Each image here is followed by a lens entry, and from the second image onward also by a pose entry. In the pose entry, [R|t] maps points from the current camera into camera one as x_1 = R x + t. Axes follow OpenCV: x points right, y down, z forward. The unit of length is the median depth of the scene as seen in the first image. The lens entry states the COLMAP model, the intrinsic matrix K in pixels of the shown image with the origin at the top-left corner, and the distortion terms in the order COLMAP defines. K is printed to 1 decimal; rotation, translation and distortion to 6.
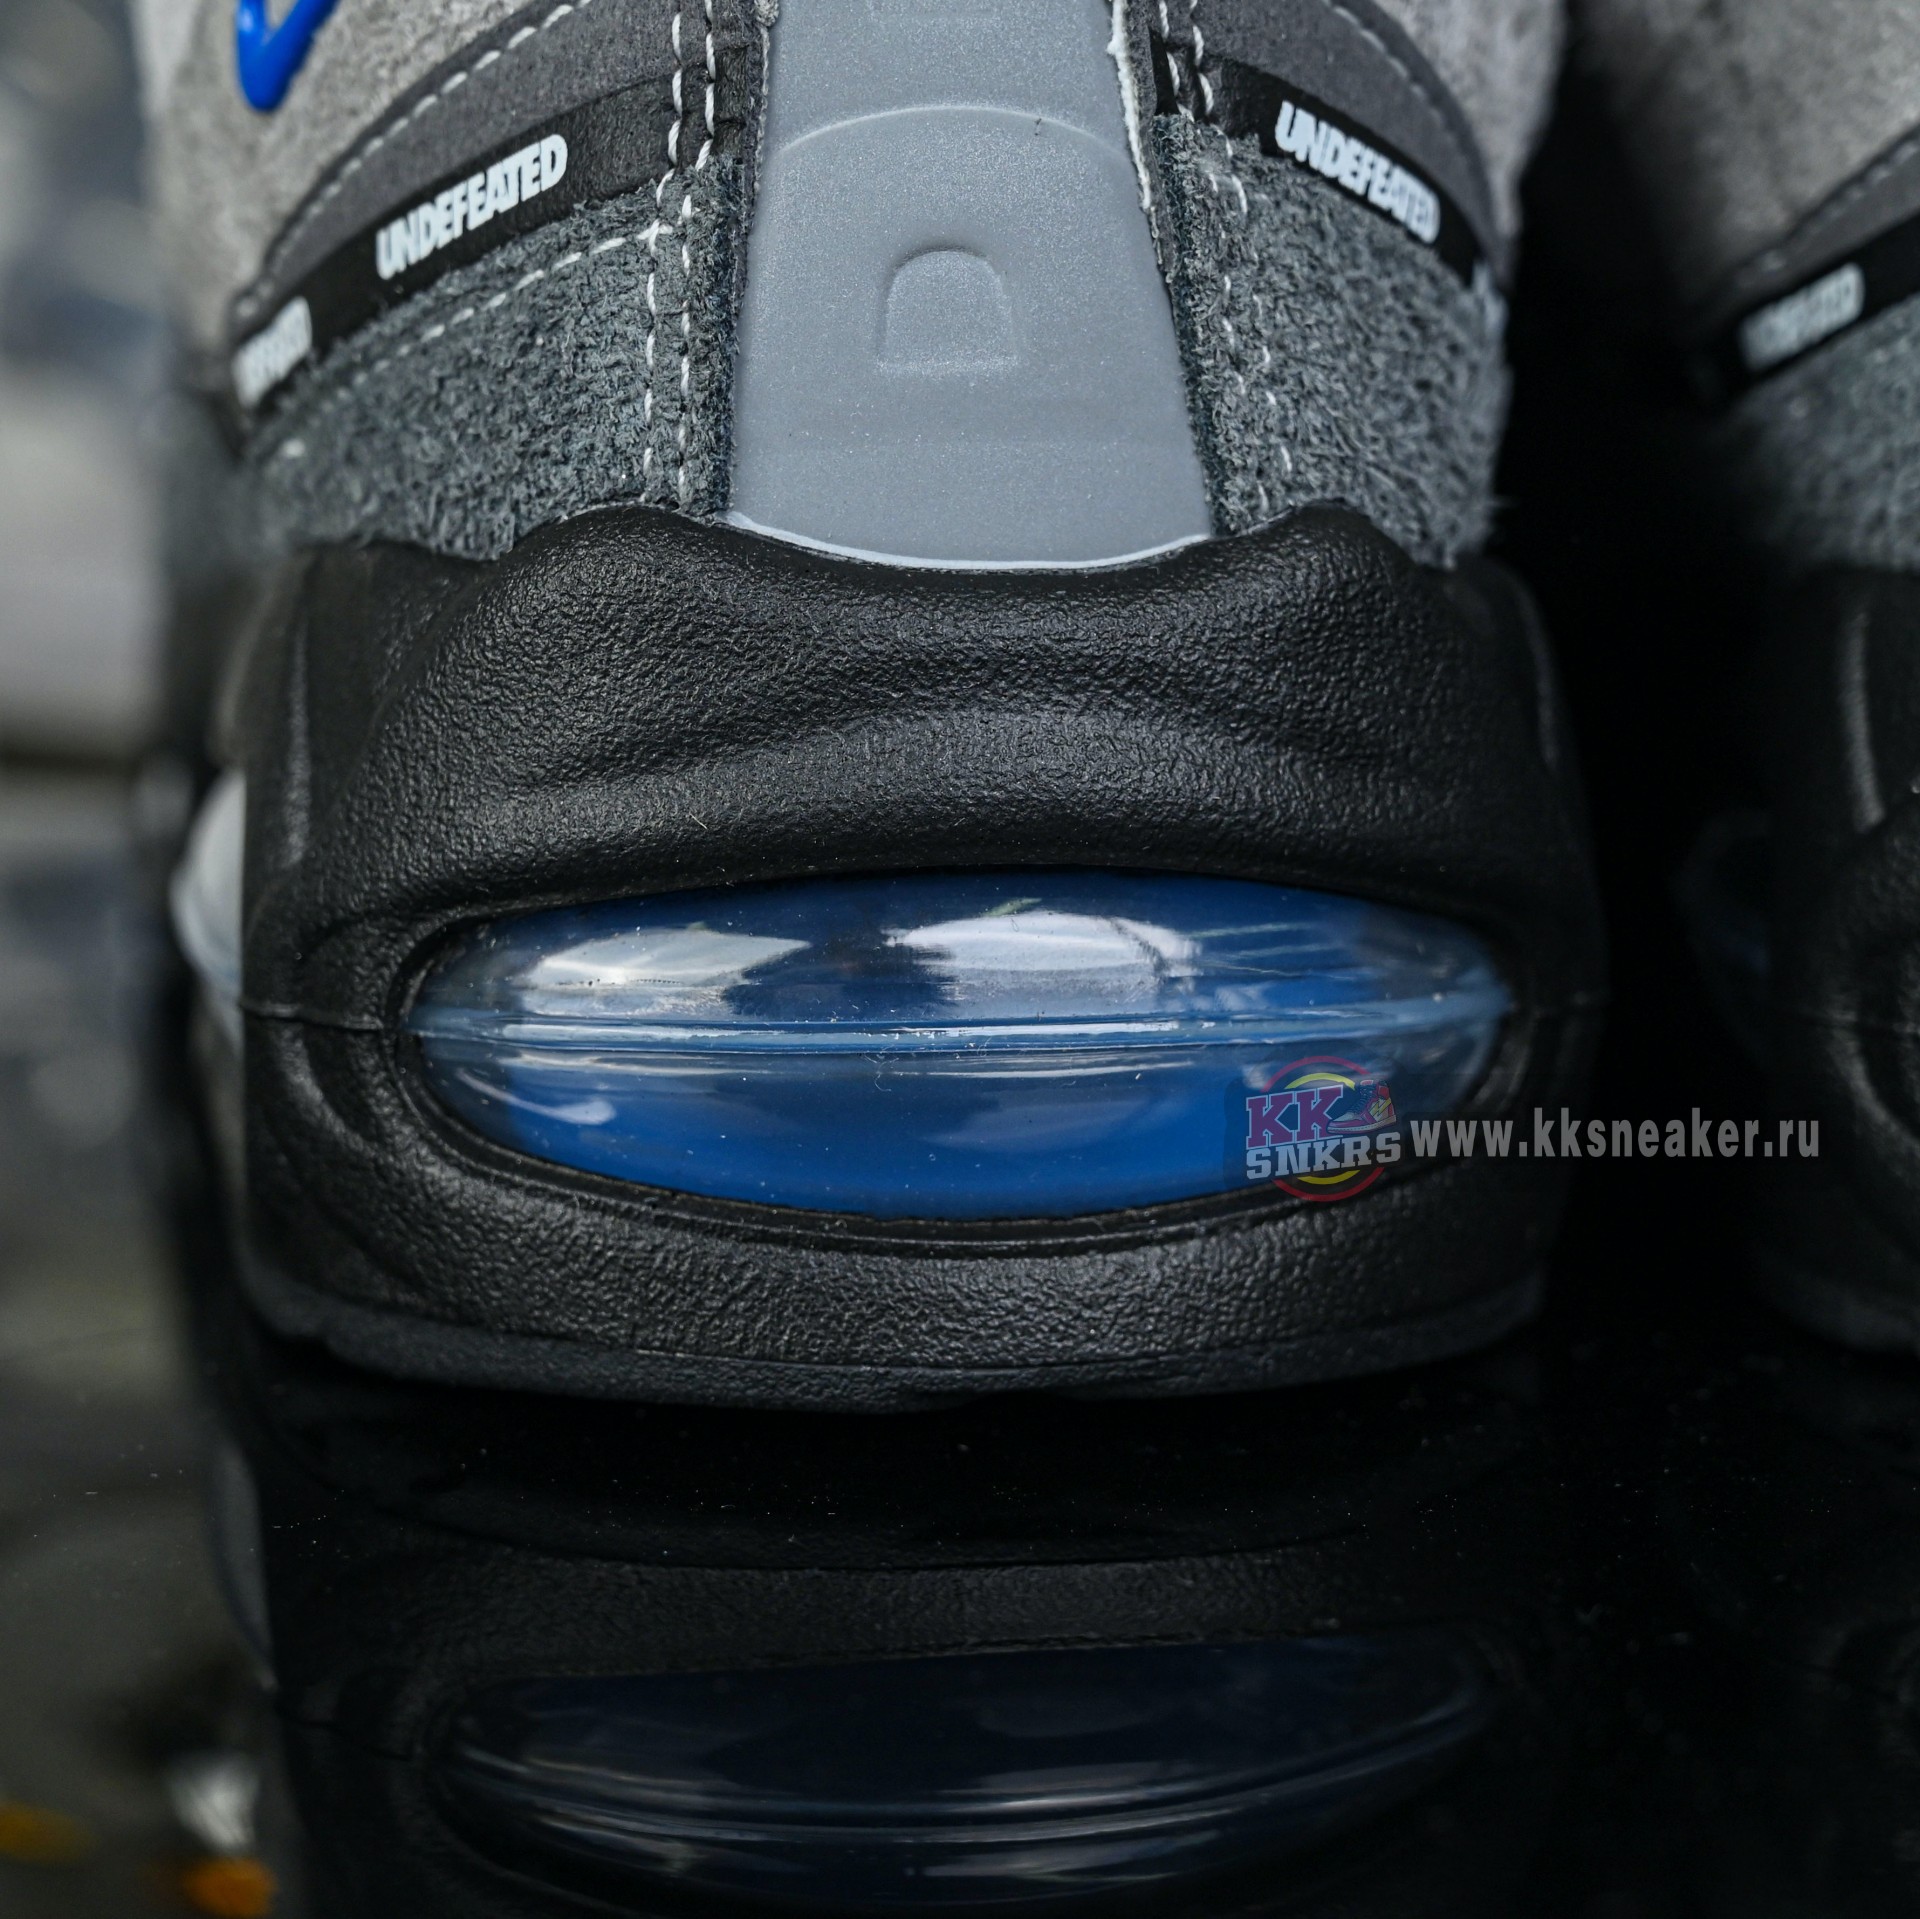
lens RADIAL K [[4853.4, 0, 958.9], [0, 4853.4, 956.0], [0, 0, 1]] dist [-0.057886, 0.000000]
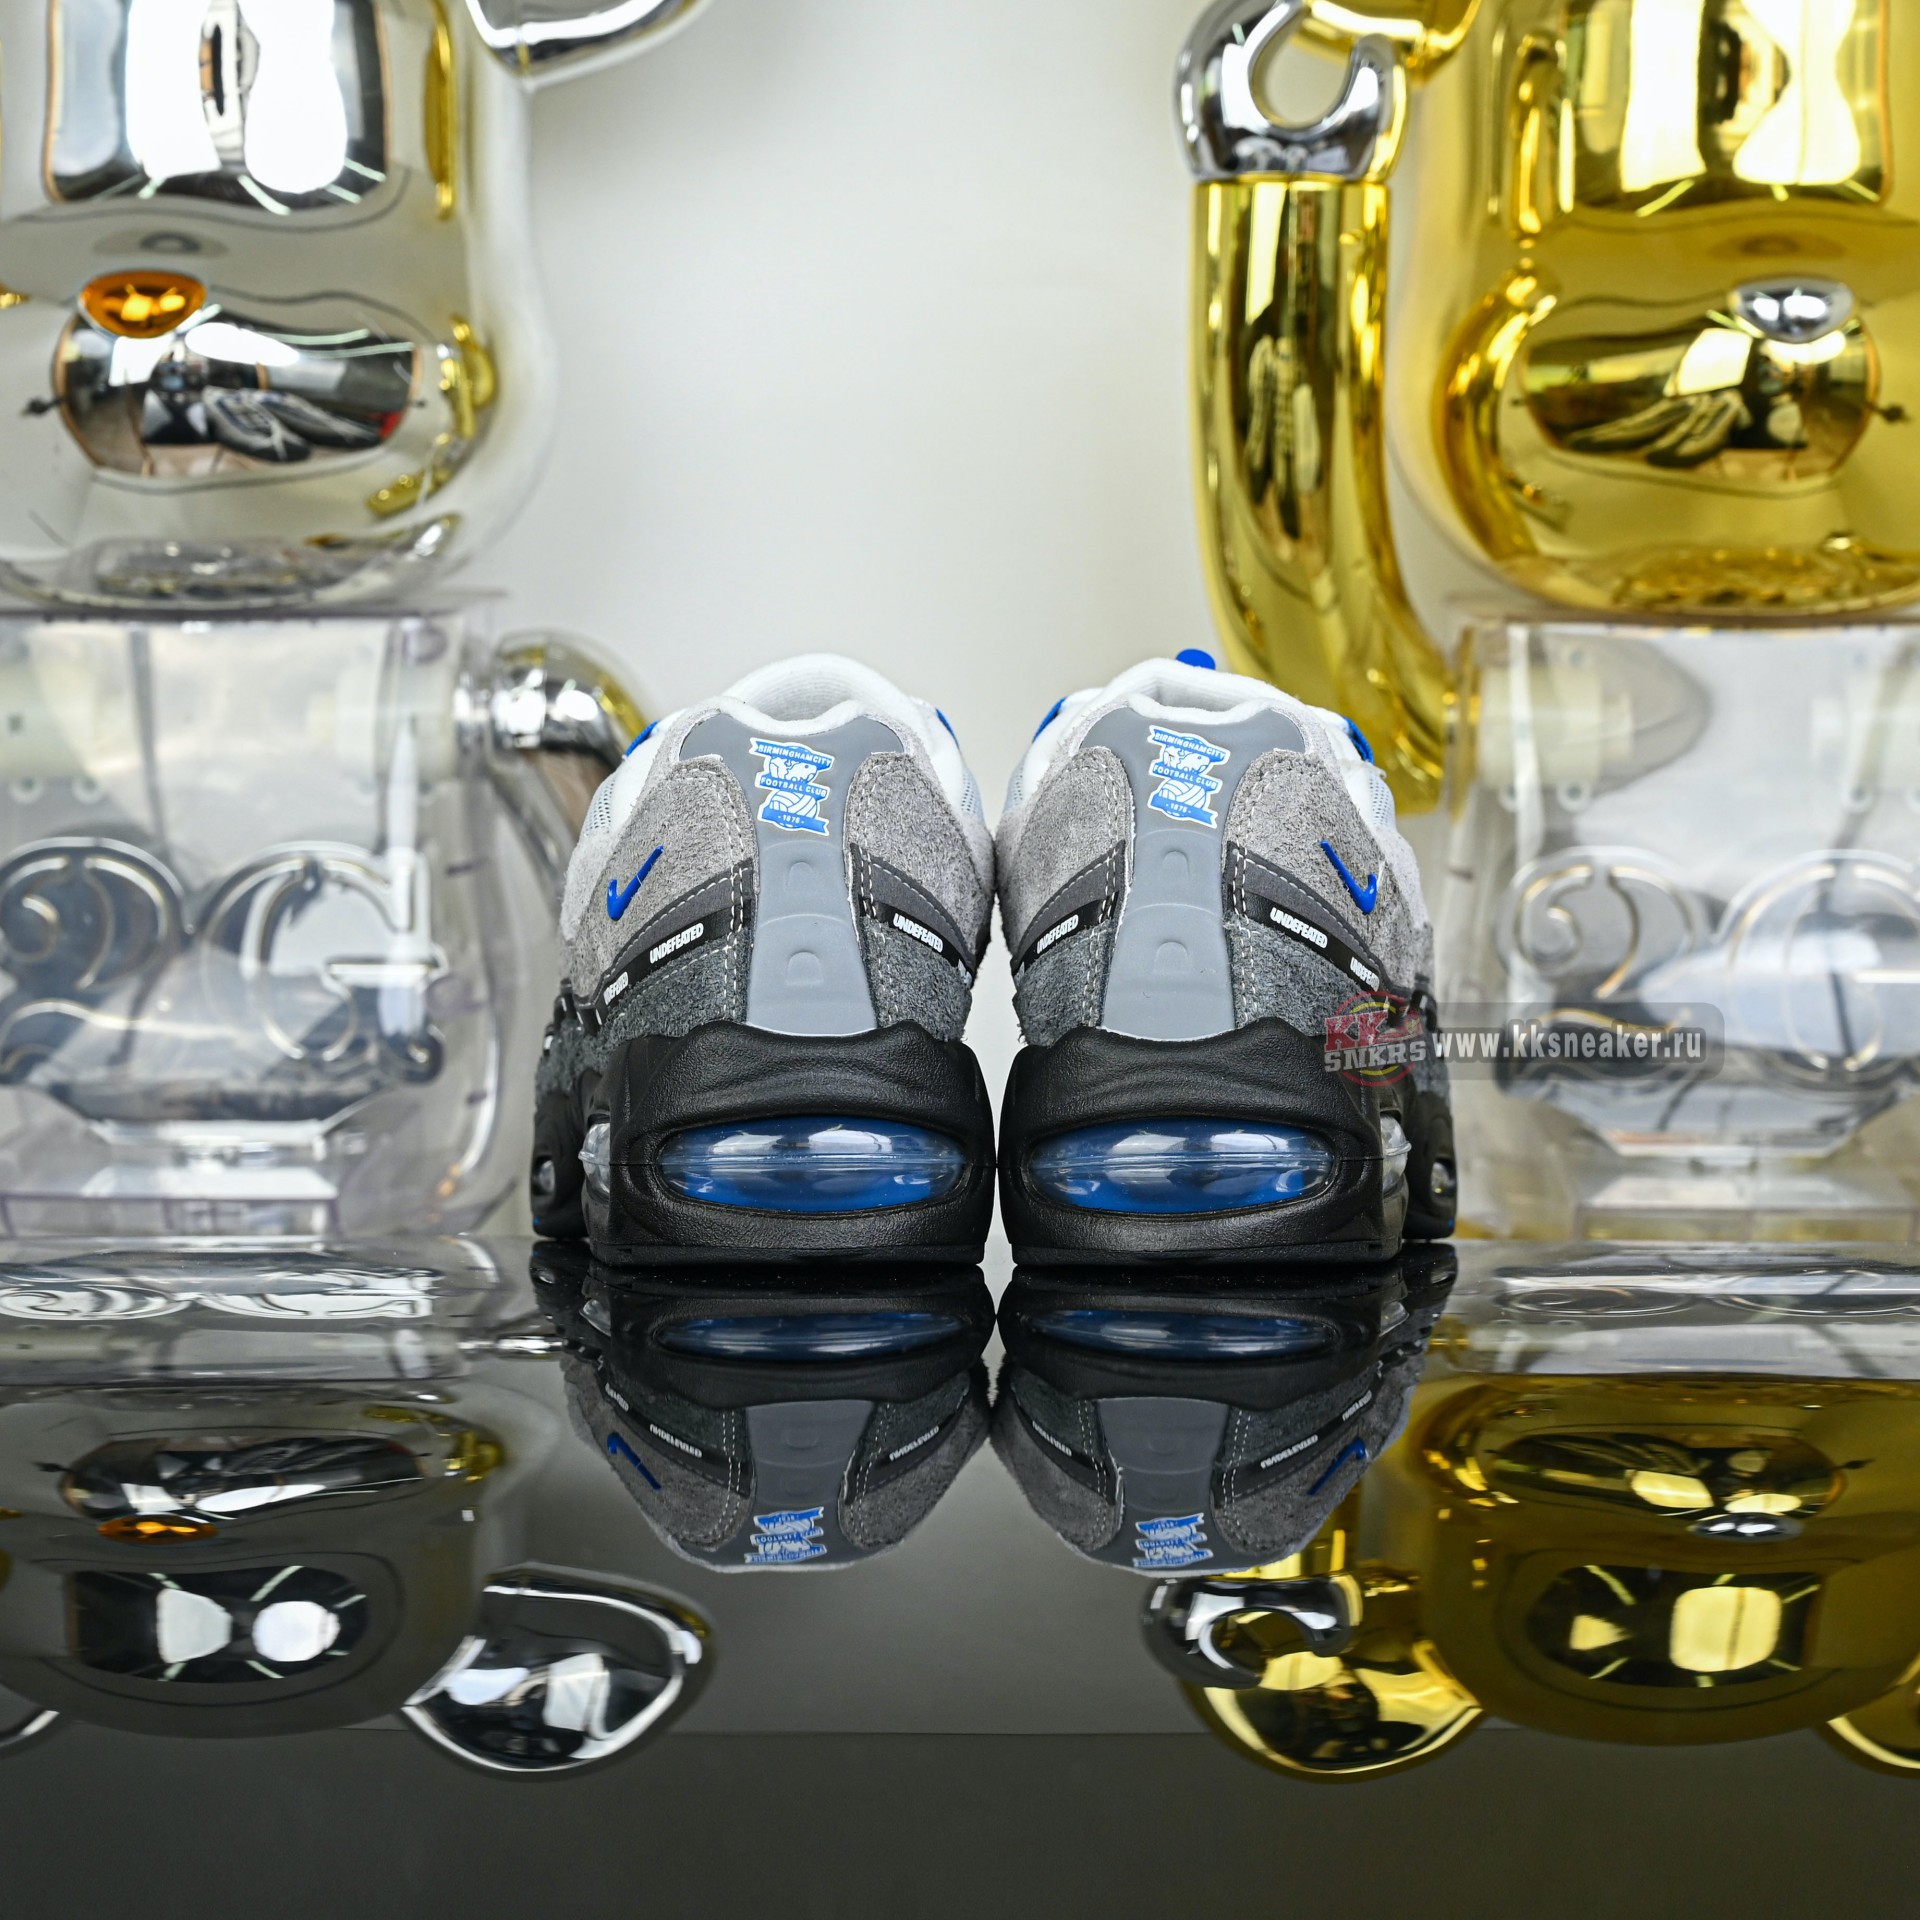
lens RADIAL K [[5154.5, 0, 1019.6], [0, 5154.5, 1013.8], [0, 0, 1]] dist [-0.200206, 0.000000]
pose [[0.999950, -0.006634, 0.007527, 0.132141], [0.007834, 0.984952, -0.172650, 0.584856], [-0.006268, 0.172701, 0.984954, -2.891337]]
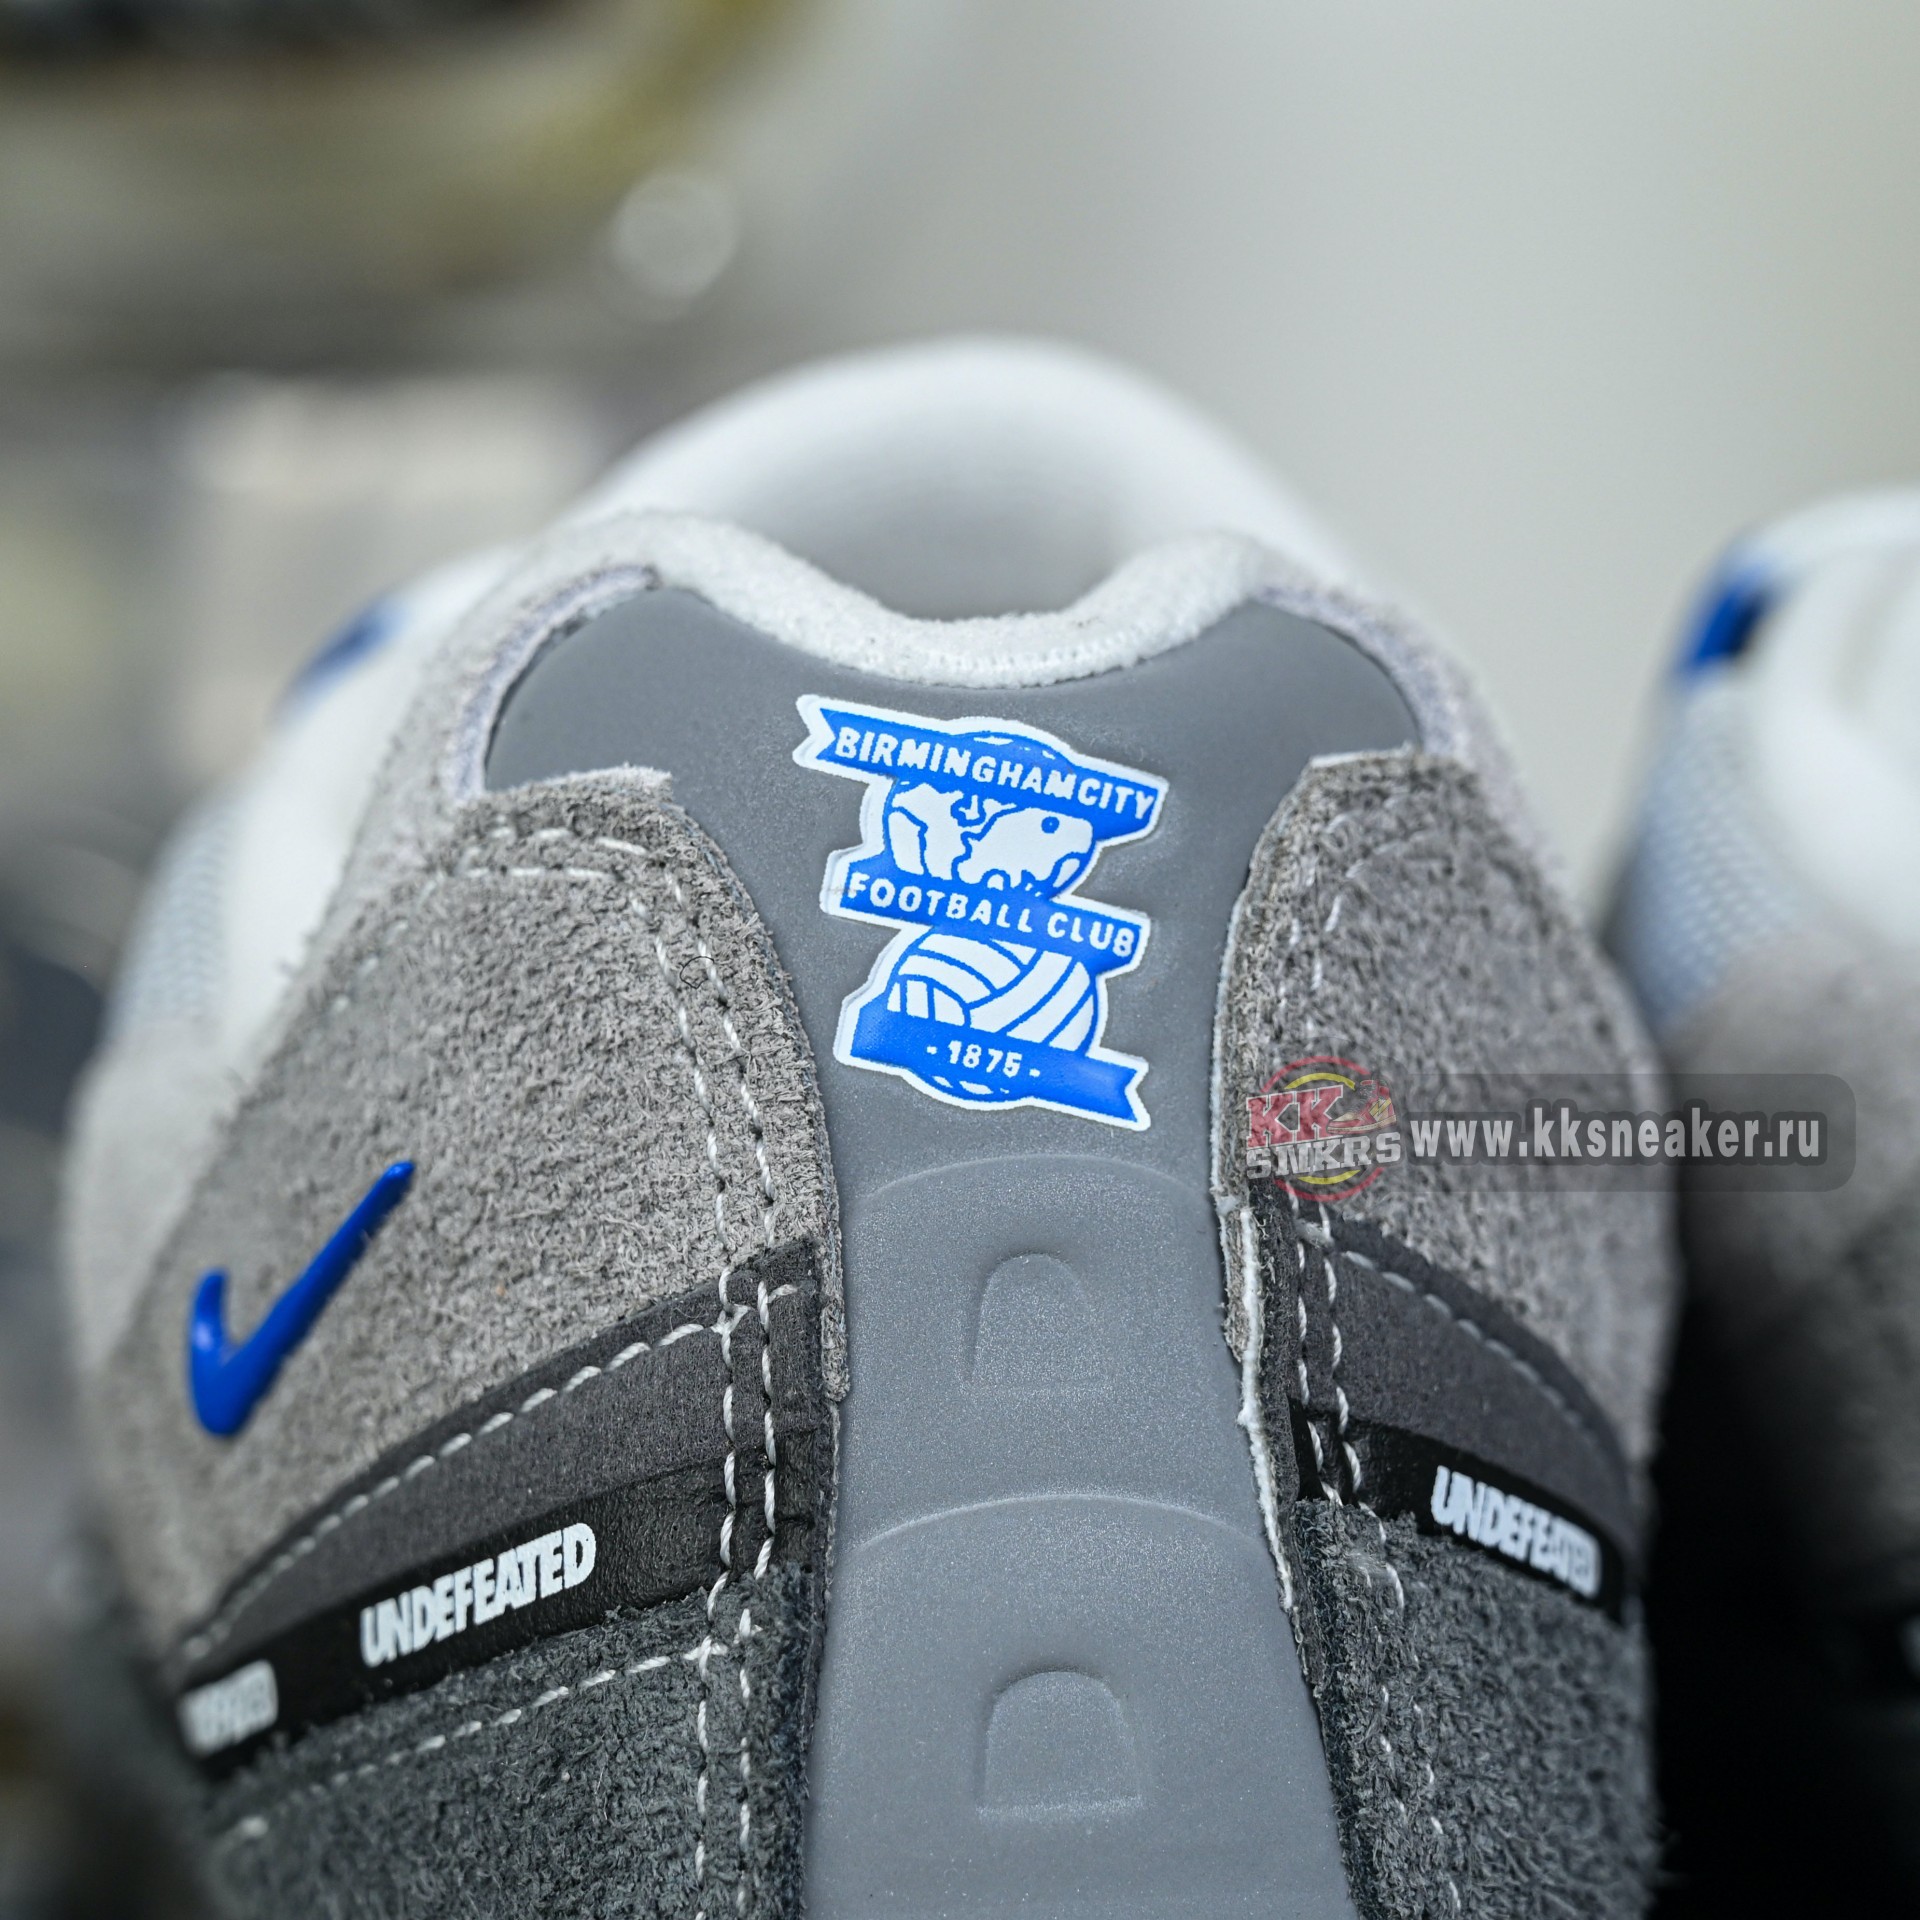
lens RADIAL K [[4357.7, 0, 954.6], [0, 4357.7, 962.0], [0, 0, 1]] dist [-0.042618, 0.000000]
pose [[0.998662, -0.009337, 0.050865, -0.056083], [0.016280, 0.990318, -0.137860, -0.160374], [-0.049085, 0.138504, 0.989145, 0.235660]]
